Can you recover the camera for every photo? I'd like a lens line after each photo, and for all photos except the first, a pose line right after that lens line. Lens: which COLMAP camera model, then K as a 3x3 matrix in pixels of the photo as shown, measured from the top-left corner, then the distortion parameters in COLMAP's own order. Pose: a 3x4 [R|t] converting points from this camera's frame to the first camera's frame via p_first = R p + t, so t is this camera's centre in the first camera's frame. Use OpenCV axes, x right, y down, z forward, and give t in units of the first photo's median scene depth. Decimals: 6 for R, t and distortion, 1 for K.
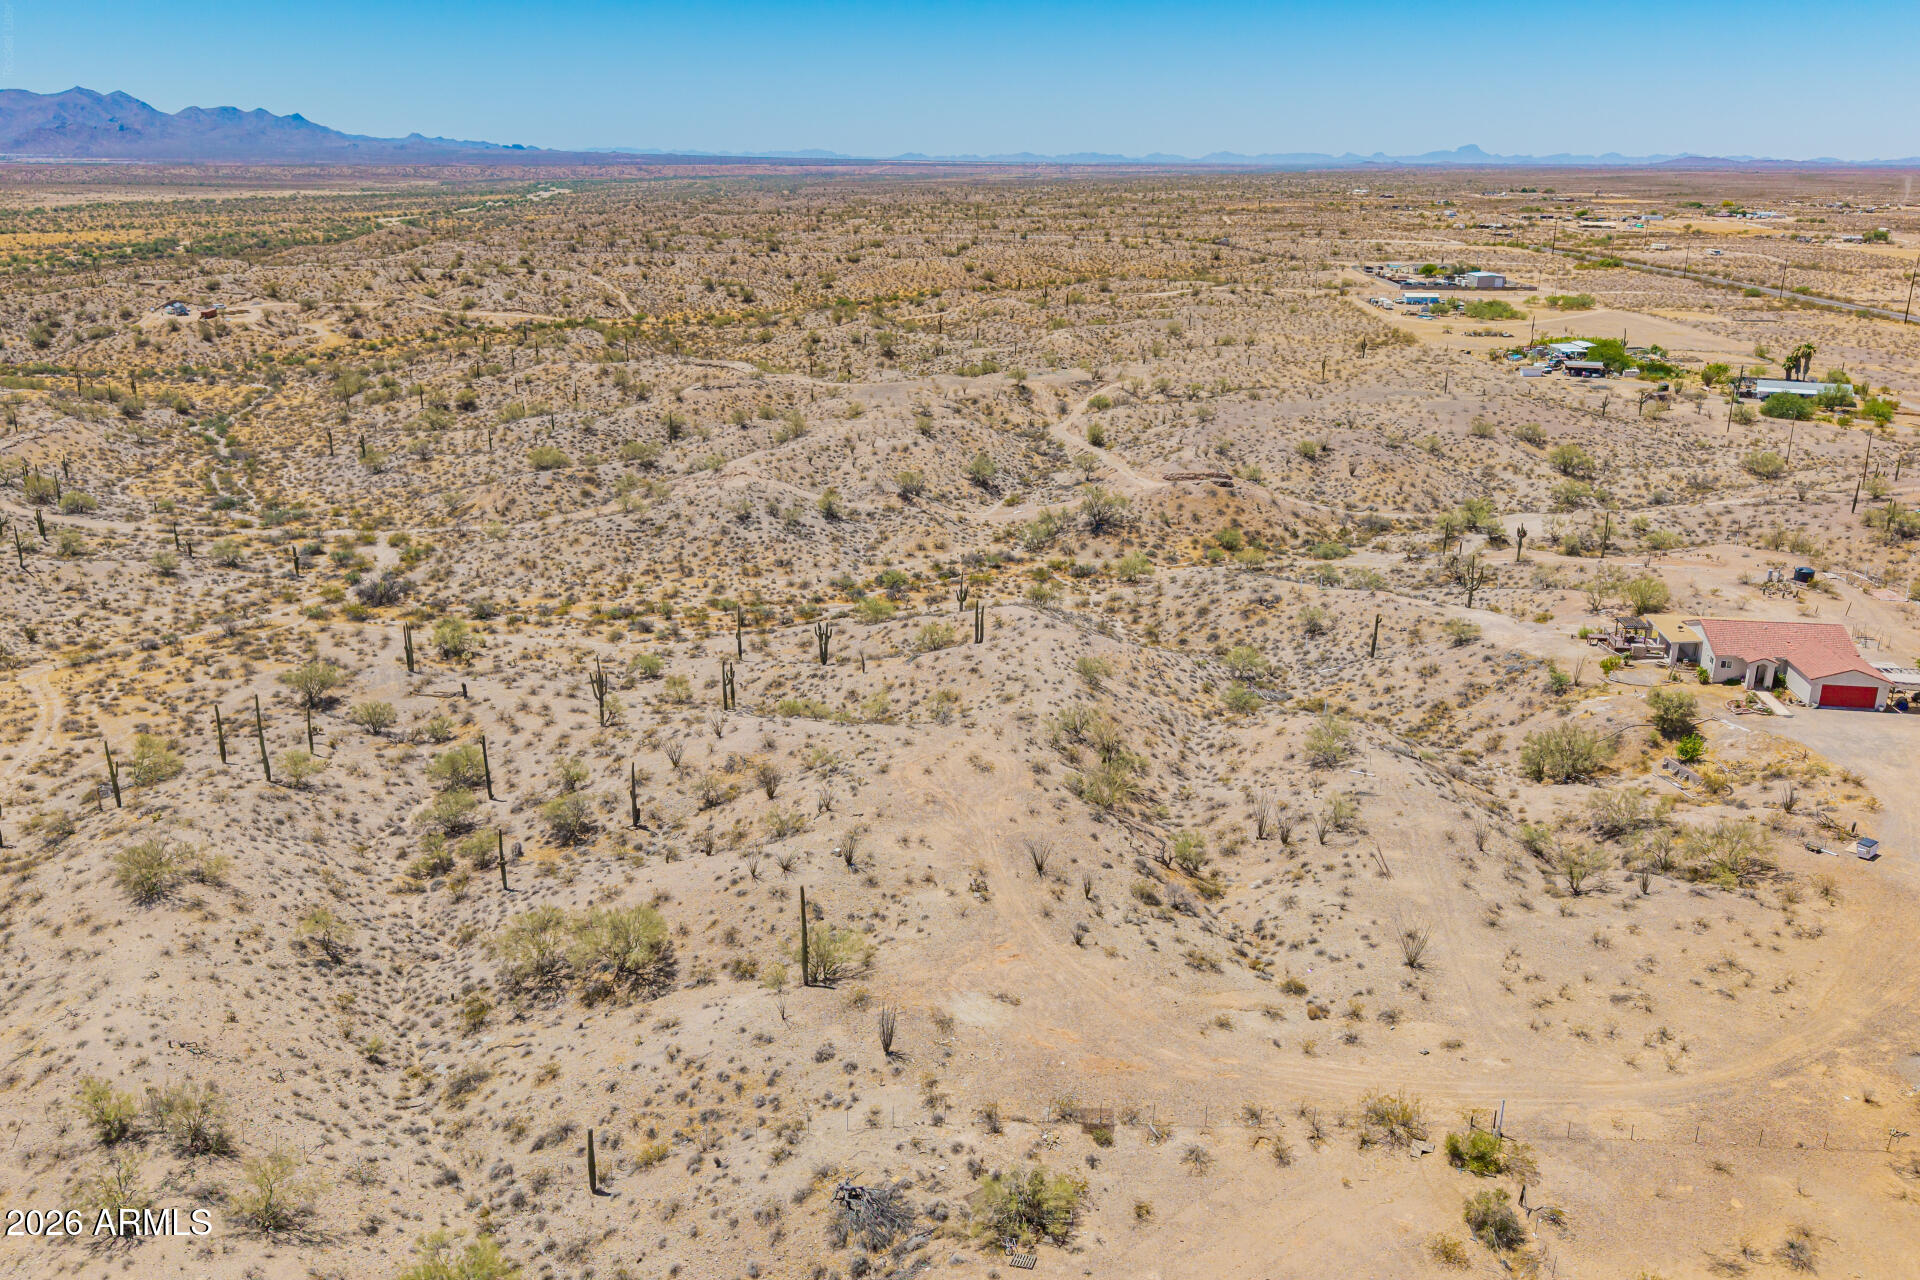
lens RADIAL K [[1542.0, 0, 958.4], [0, 1542.0, 646.8], [0, 0, 1]] dist [0.016450, -0.016614]
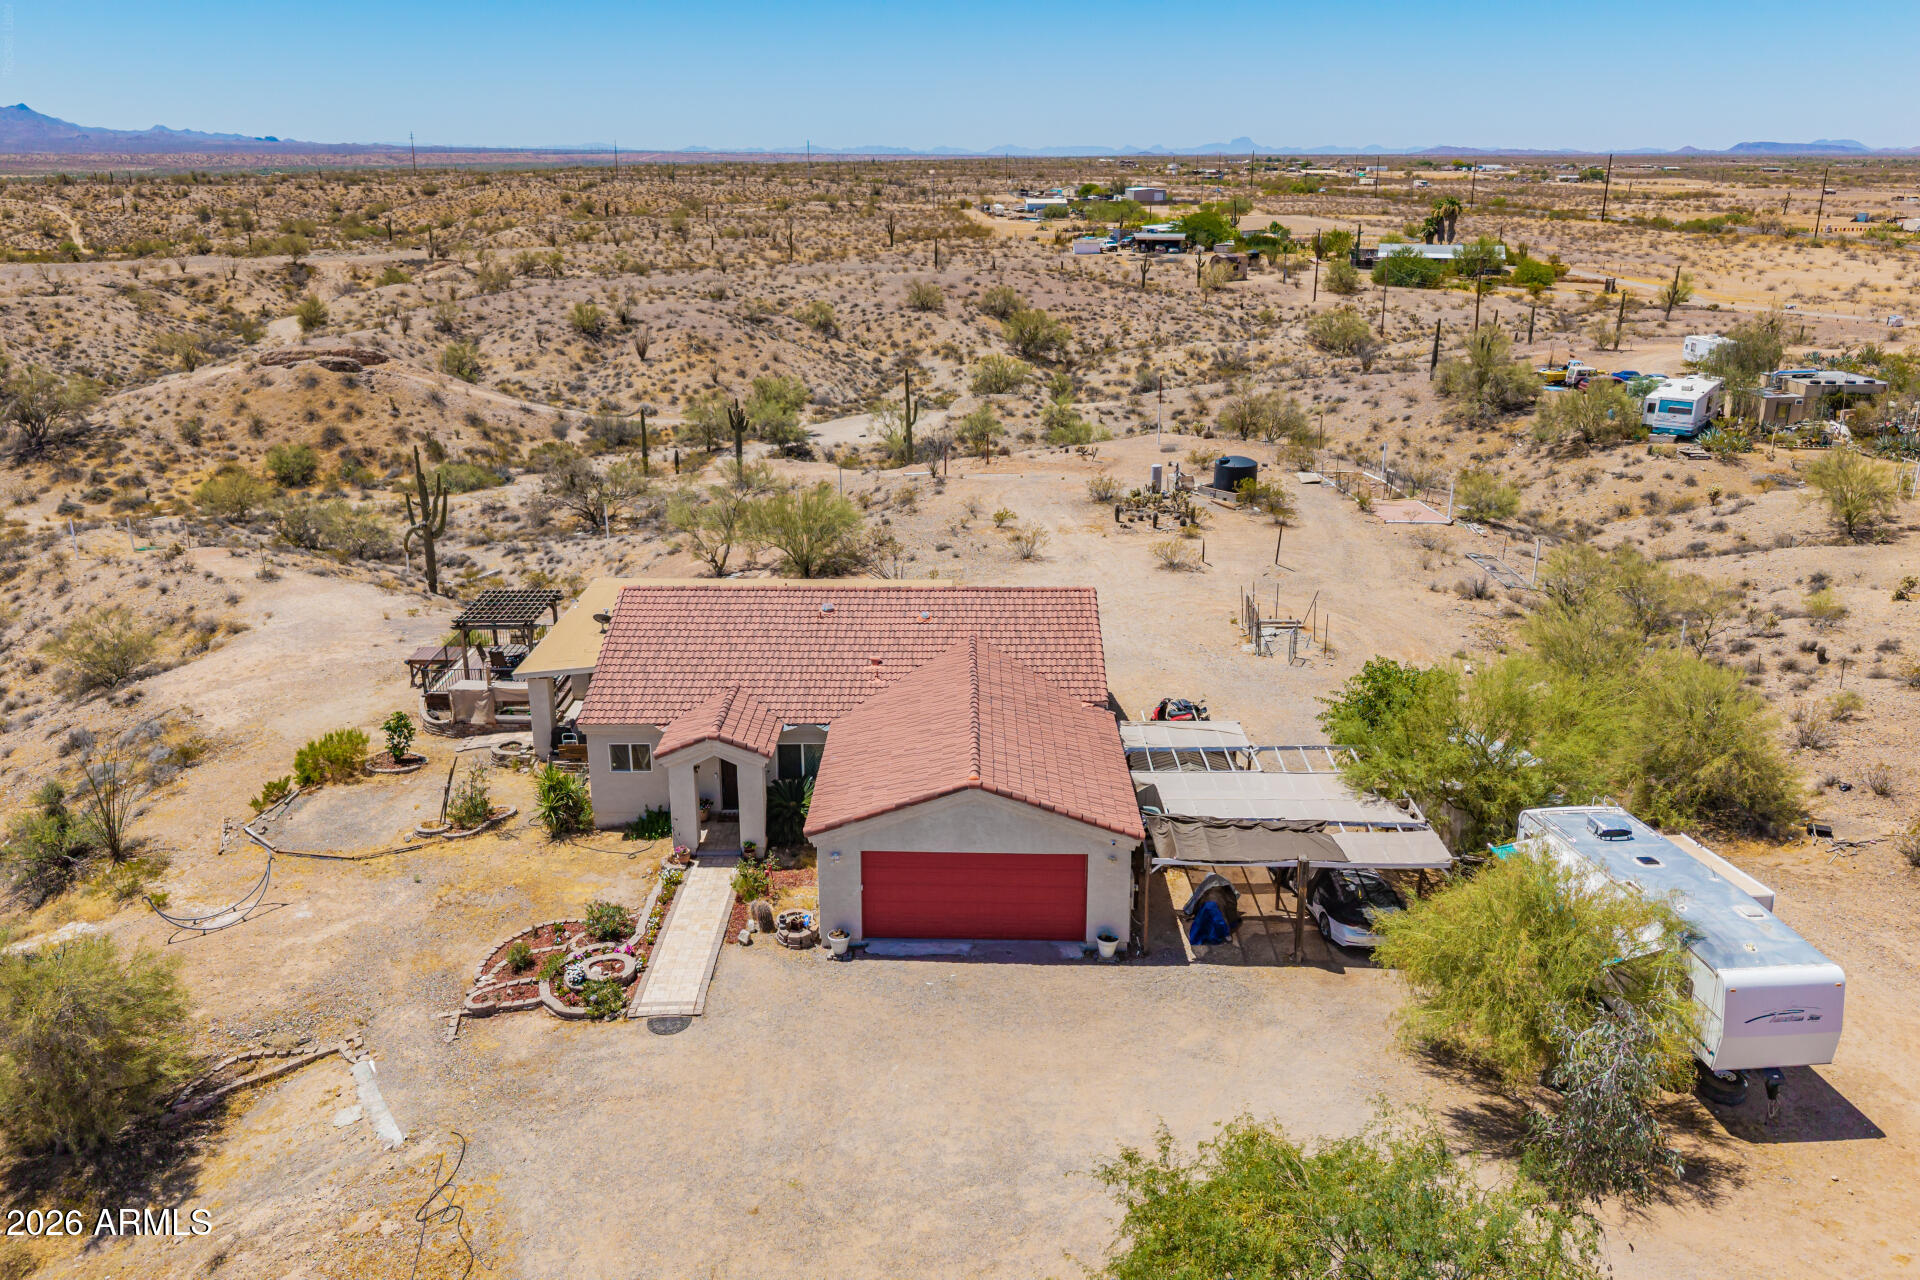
lens RADIAL K [[1542.0, 0, 958.4], [0, 1542.0, 646.8], [0, 0, 1]] dist [0.016450, -0.016614]
pose [[0.991311, -0.041015, 0.124978, 0.289761], [0.040563, 0.999158, 0.006159, -0.003264], [-0.125125, -0.001036, 0.992140, 0.410927]]
